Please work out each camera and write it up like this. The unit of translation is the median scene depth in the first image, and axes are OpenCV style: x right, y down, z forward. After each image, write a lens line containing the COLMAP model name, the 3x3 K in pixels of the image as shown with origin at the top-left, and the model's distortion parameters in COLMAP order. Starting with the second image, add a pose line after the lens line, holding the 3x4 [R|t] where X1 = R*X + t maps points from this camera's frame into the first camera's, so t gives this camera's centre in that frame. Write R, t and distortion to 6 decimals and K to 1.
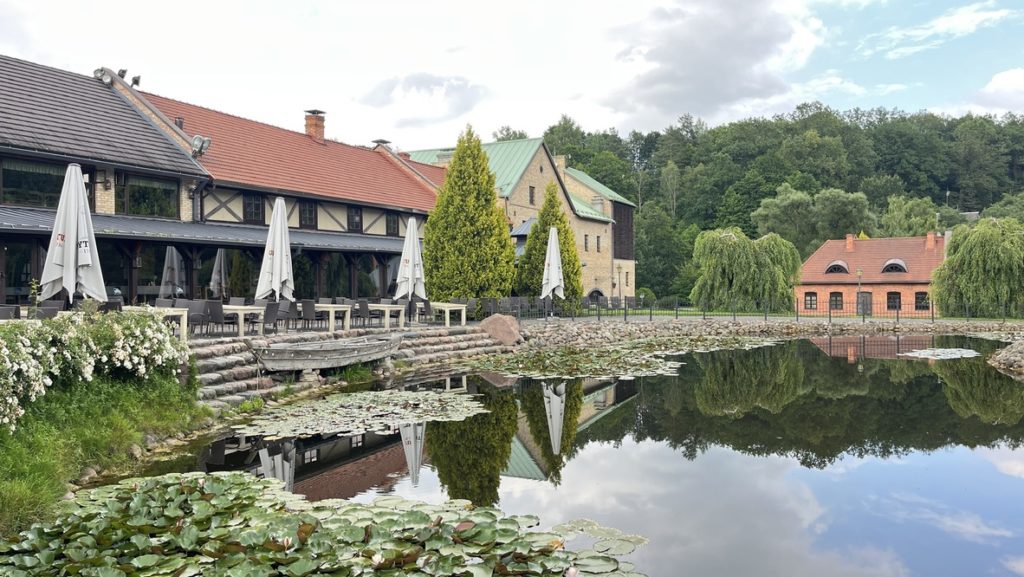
lens RADIAL K [[788.2, 0, 502.8], [0, 788.2, 280.9], [0, 0, 1]] dist [0.004169, -0.019974]
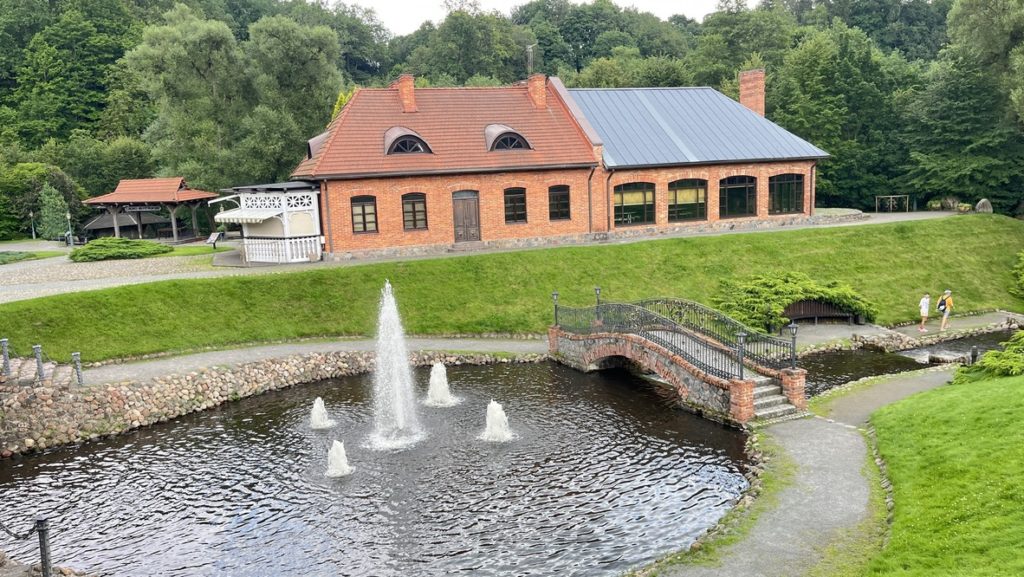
lens RADIAL K [[788.2, 0, 510.1], [0, 788.2, 289.5], [0, 0, 1]] dist [0.004169, -0.019974]
pose [[0.655860, -0.135201, 0.742676, 0.080932], [0.037725, 0.988472, 0.146631, 0.003312], [-0.753939, -0.068152, 0.653400, 0.520763]]
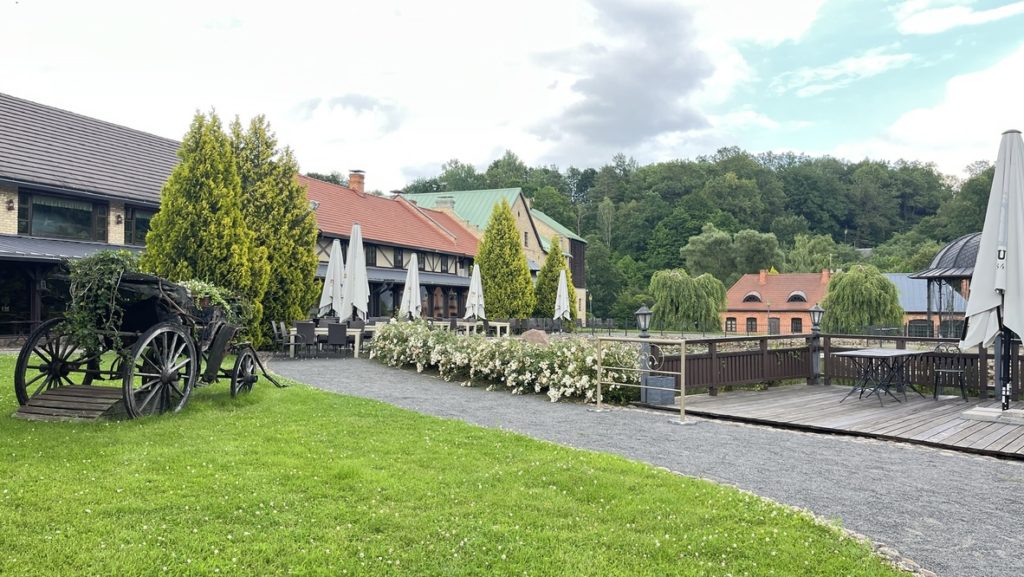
lens RADIAL K [[788.2, 0, 517.2], [0, 788.2, 295.2], [0, 0, 1]] dist [0.004169, -0.019974]
pose [[0.993614, 0.011987, 0.112198, -0.058324], [-0.010646, 0.999865, -0.012542, -0.000933], [-0.112333, 0.011268, 0.993607, -0.134655]]
